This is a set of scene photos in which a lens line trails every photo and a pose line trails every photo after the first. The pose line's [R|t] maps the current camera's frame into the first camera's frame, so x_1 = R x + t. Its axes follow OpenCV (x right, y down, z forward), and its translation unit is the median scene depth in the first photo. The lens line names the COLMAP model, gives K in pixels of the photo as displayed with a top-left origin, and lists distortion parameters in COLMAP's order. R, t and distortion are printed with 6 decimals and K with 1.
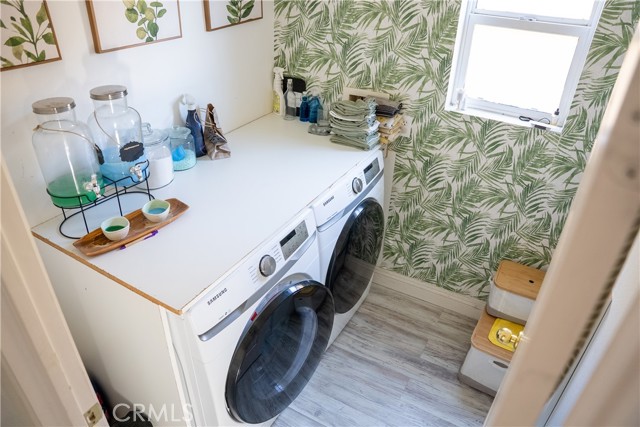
lens RADIAL K [[446.8, 0, 318.0], [0, 446.8, 216.6], [0, 0, 1]] dist [-0.154212, 0.095419]
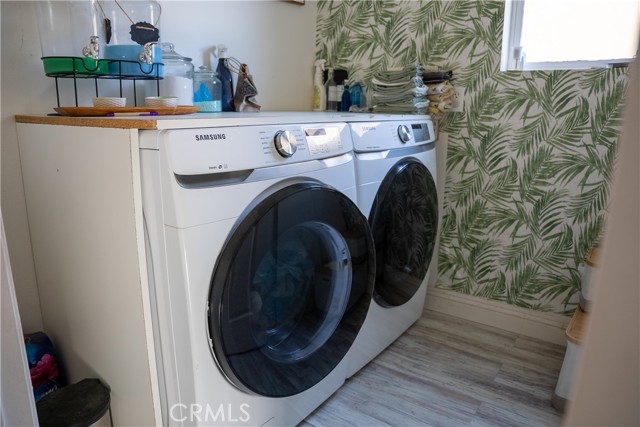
lens RADIAL K [[446.8, 0, 316.8], [0, 446.8, 214.0], [0, 0, 1]] dist [-0.154212, 0.095419]
pose [[0.993258, 0.010605, -0.115435, 0.019855], [-0.046119, 0.949757, -0.309571, 0.303074], [0.106352, 0.312808, 0.943844, 0.210044]]
